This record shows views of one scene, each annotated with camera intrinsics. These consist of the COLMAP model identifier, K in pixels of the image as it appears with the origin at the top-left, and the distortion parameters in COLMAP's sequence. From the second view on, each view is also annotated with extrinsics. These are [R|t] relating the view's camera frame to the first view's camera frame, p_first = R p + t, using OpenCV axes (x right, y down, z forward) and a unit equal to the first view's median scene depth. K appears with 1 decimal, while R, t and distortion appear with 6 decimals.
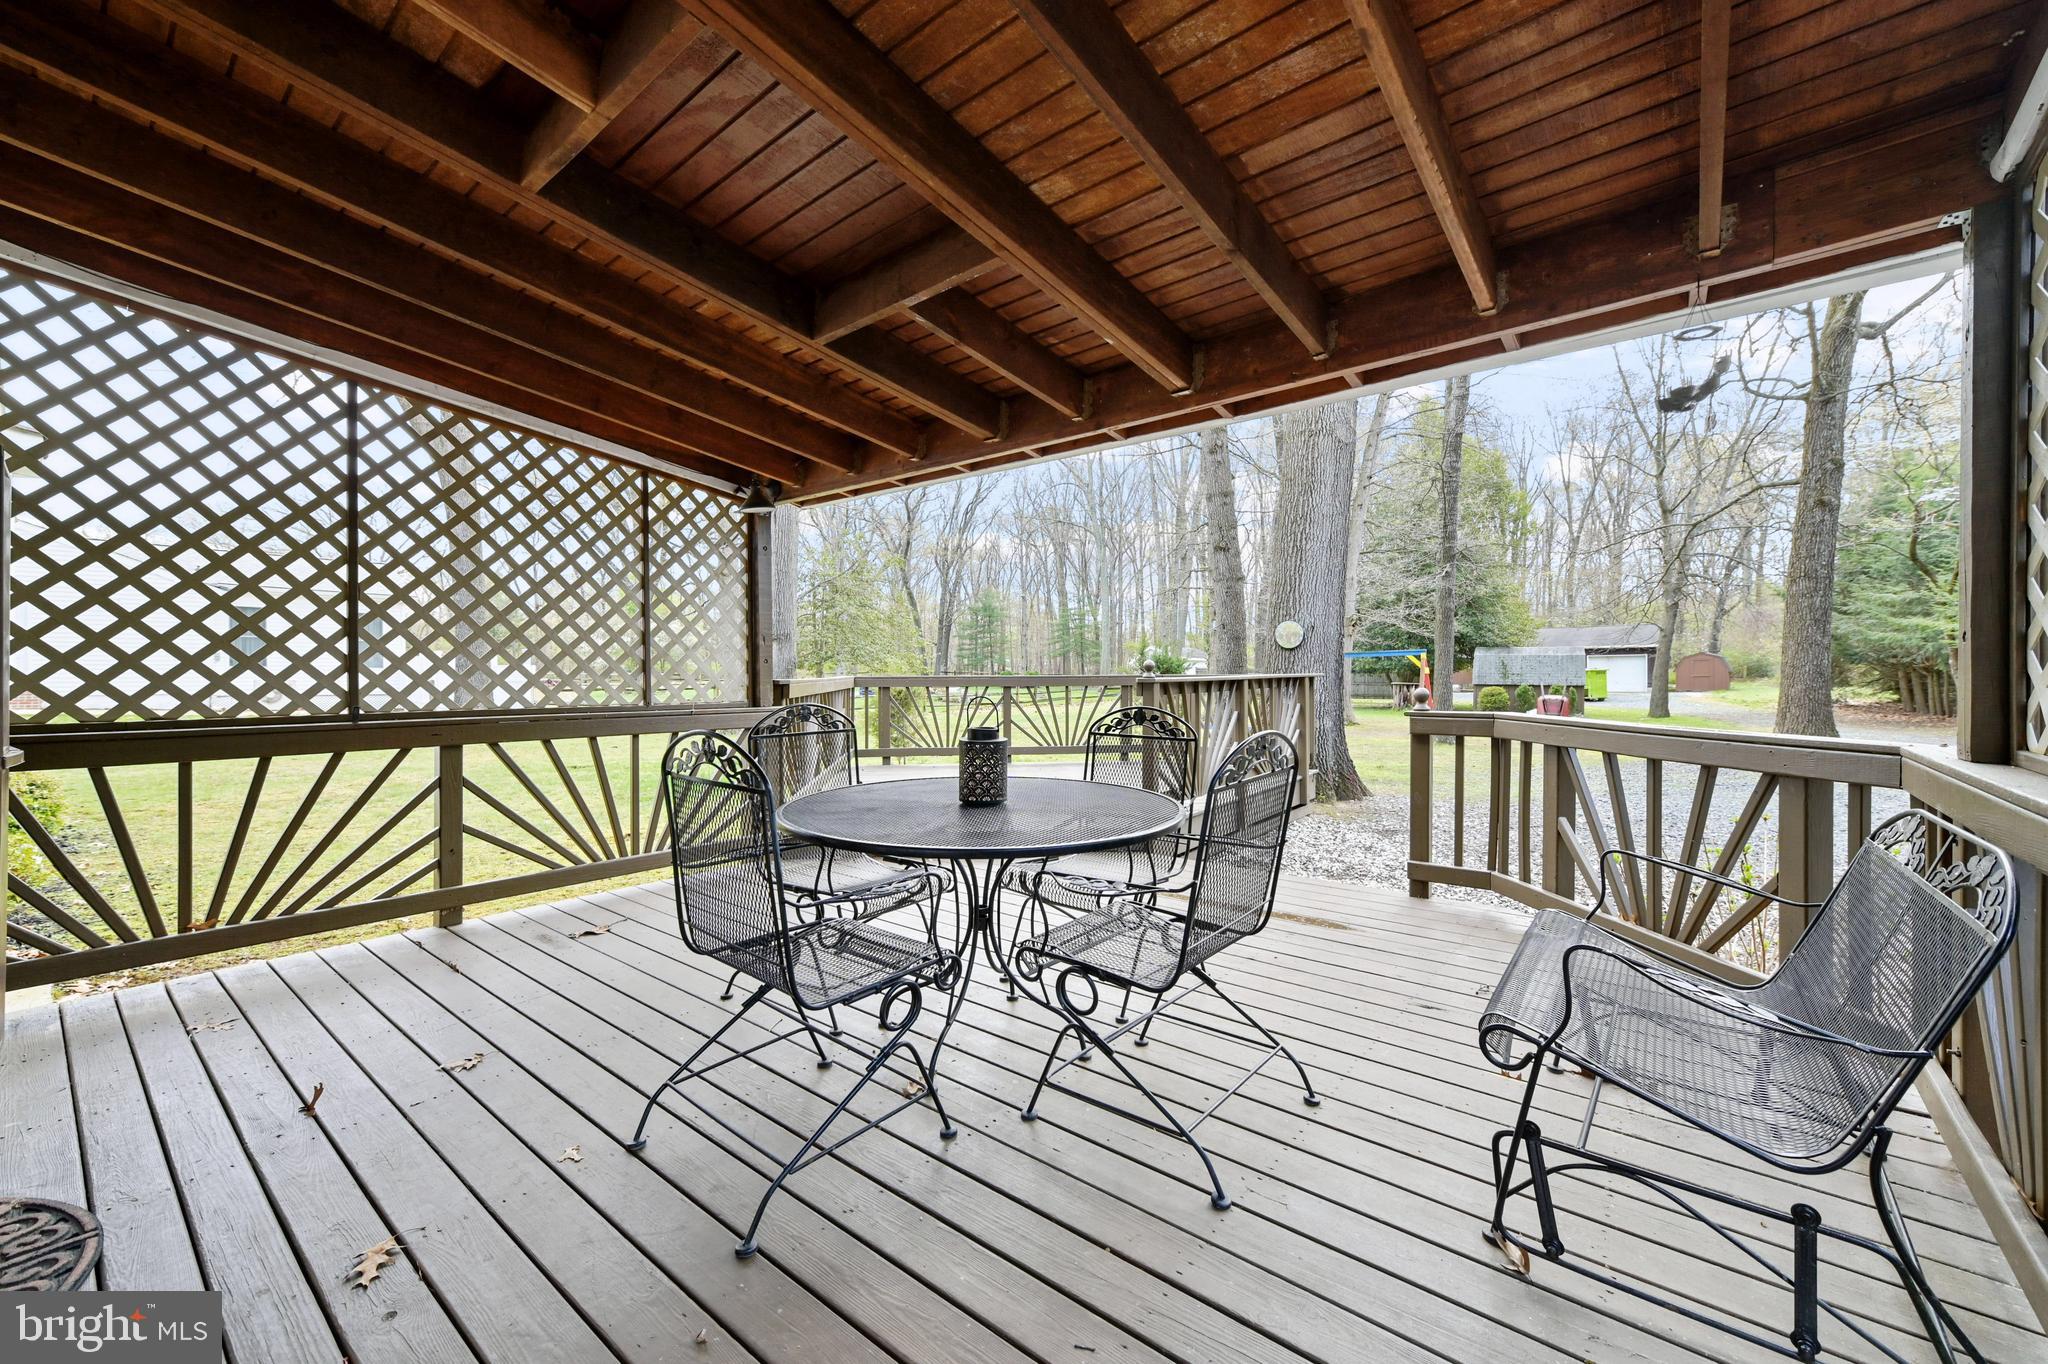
lens RADIAL K [[812.8, 0, 998.8], [0, 812.8, 681.9], [0, 0, 1]] dist [0.013904, 0.000032]
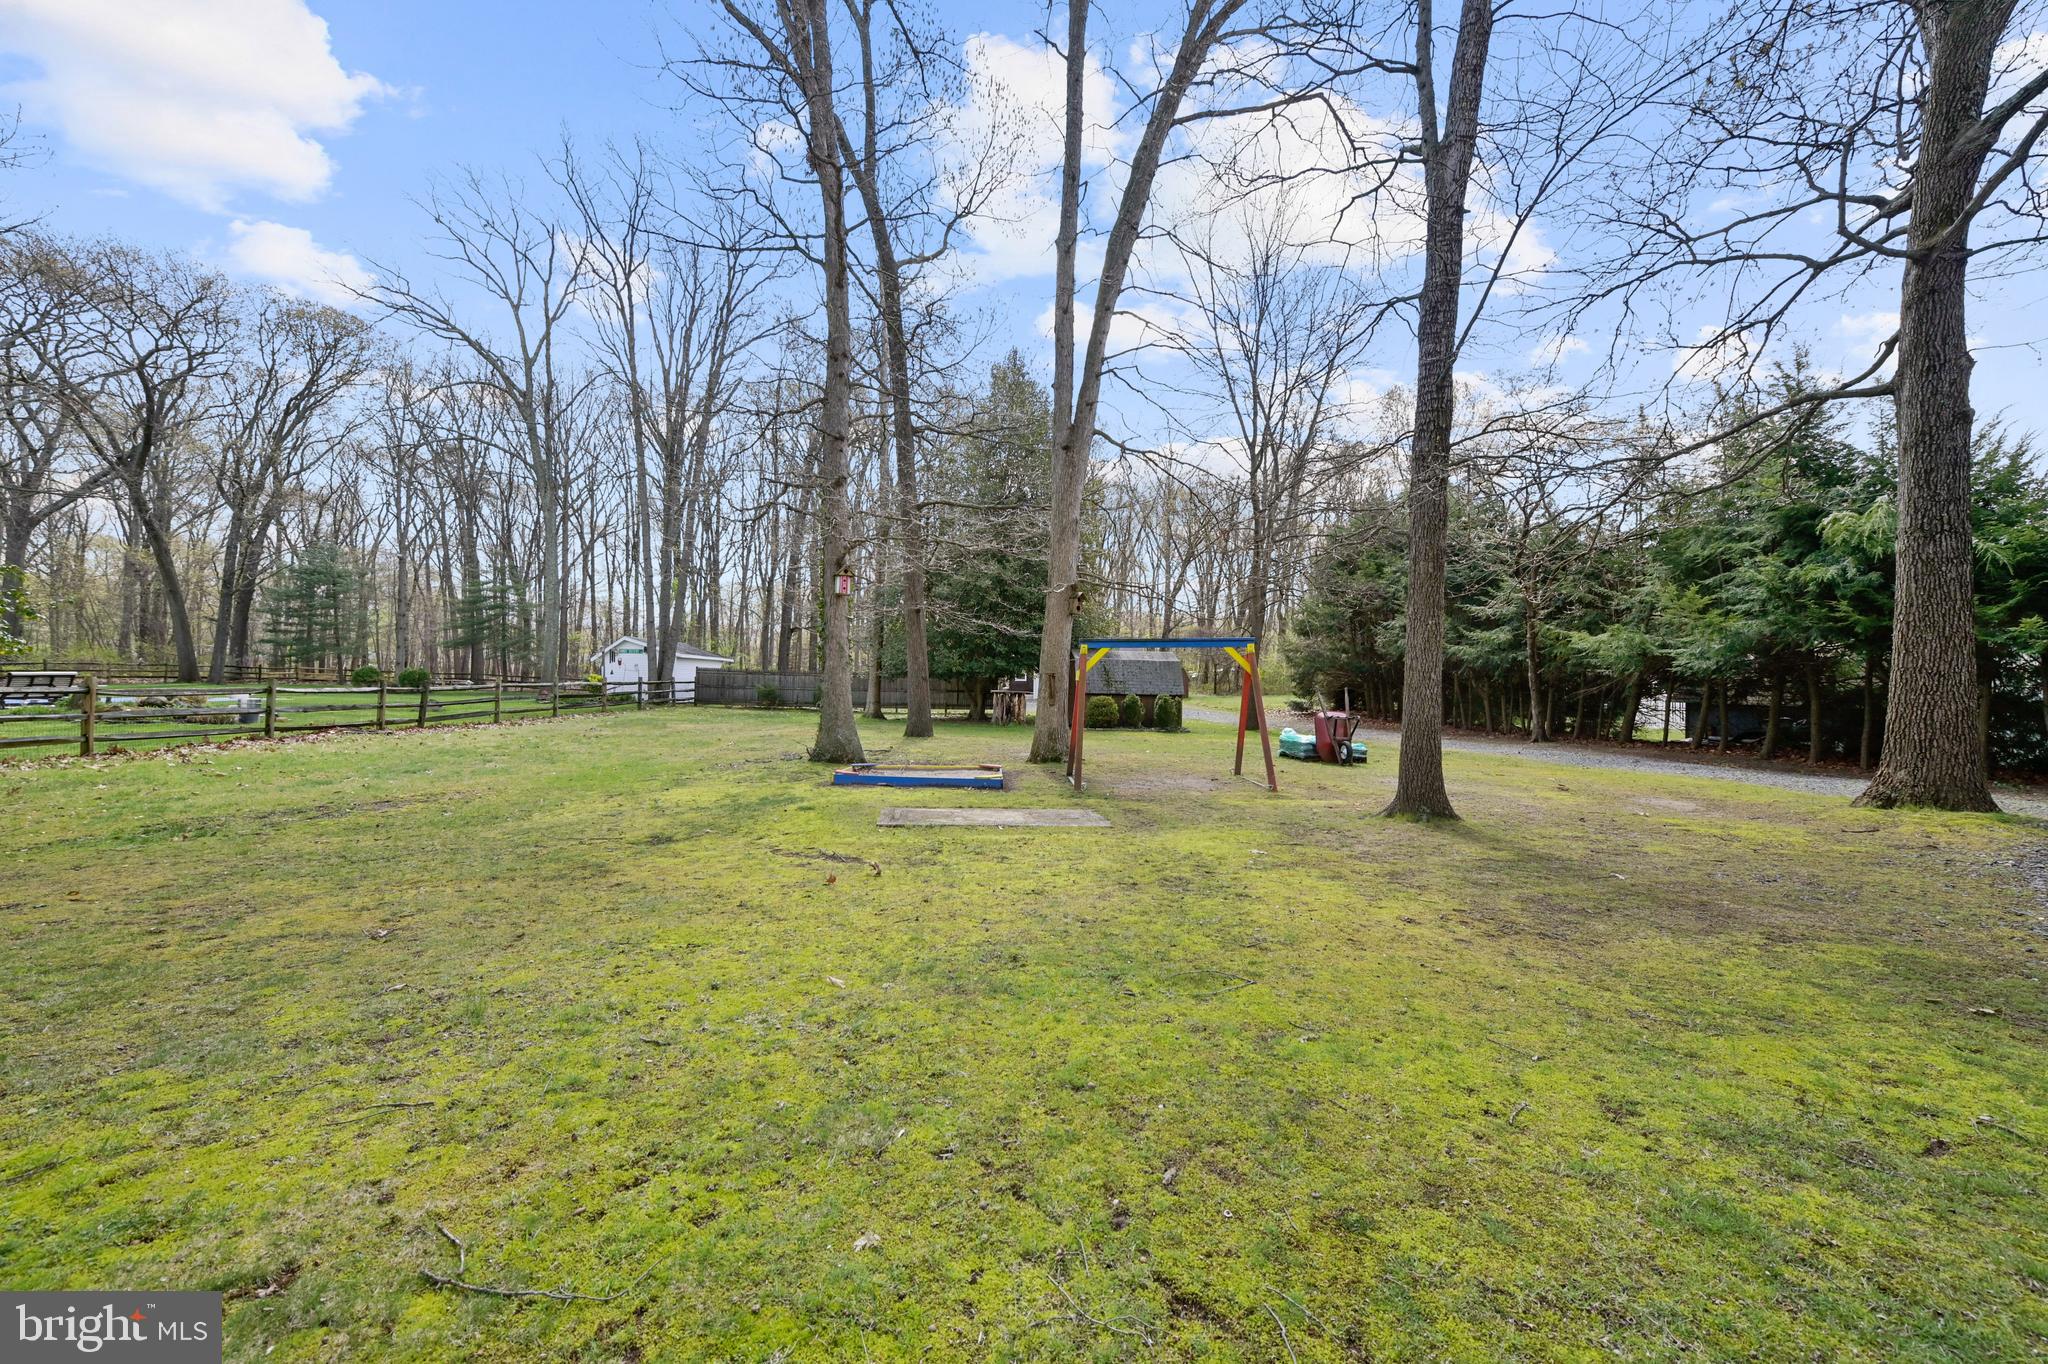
lens RADIAL K [[812.8, 0, 1034.0], [0, 812.8, 685.0], [0, 0, 1]] dist [0.013904, 0.000032]
pose [[0.772850, 0.009581, 0.634516, 0.042274], [-0.008169, 0.999953, -0.005149, -0.000968], [-0.634536, -0.001203, 0.772893, 1.065749]]
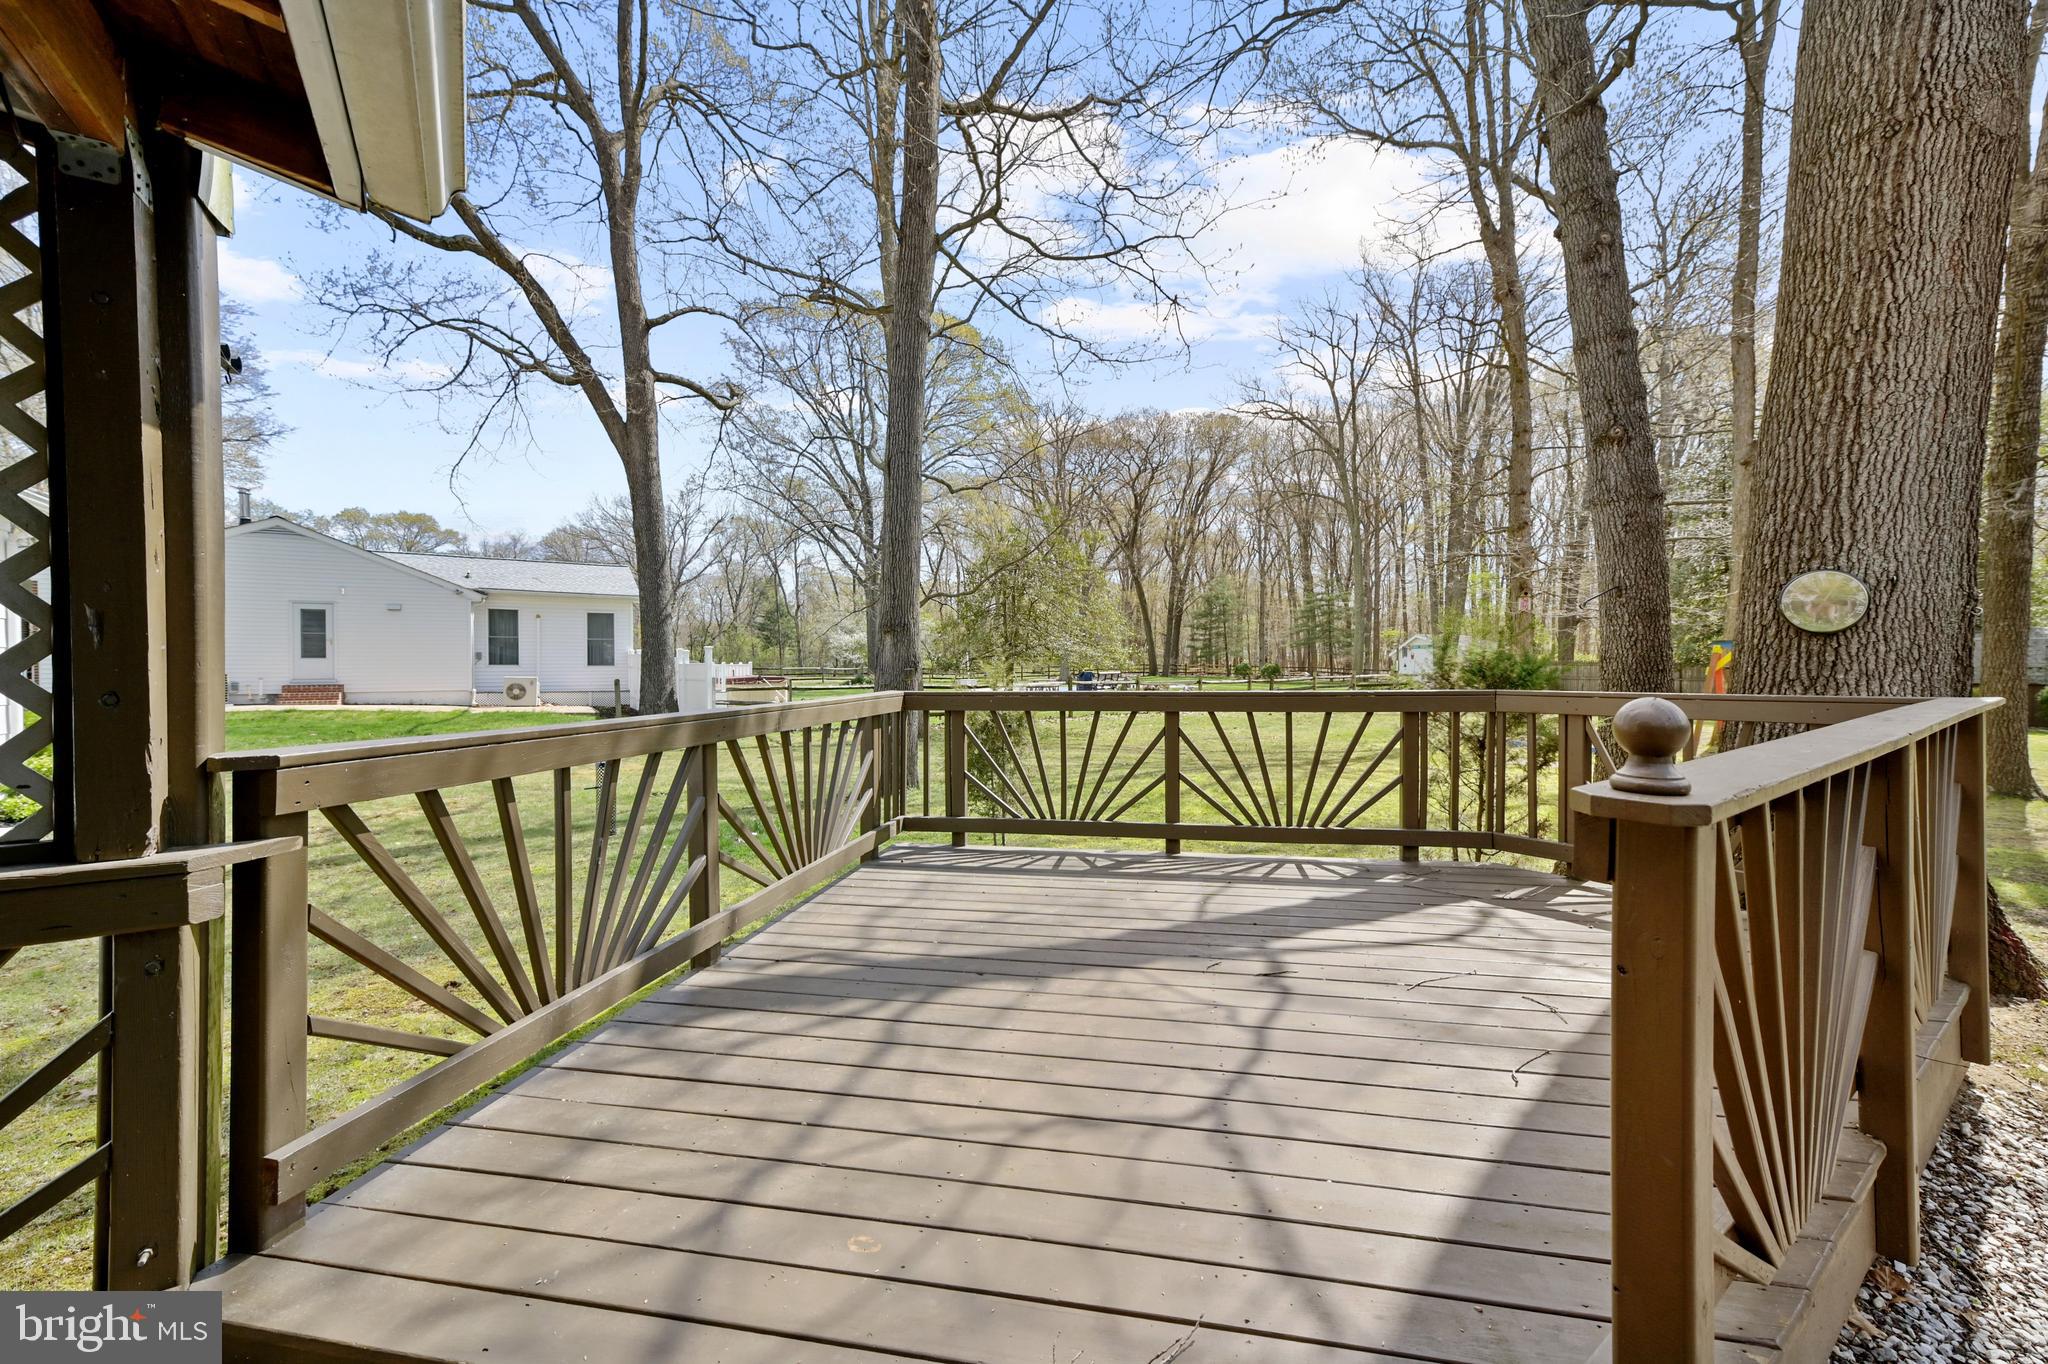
lens RADIAL K [[812.8, 0, 1029.4], [0, 812.8, 681.1], [0, 0, 1]] dist [0.013904, 0.000032]
pose [[0.968330, 0.001141, -0.249670, 0.046533], [0.001037, 0.999963, 0.008590, -0.016821], [0.249671, -0.008577, 0.968293, 0.403421]]
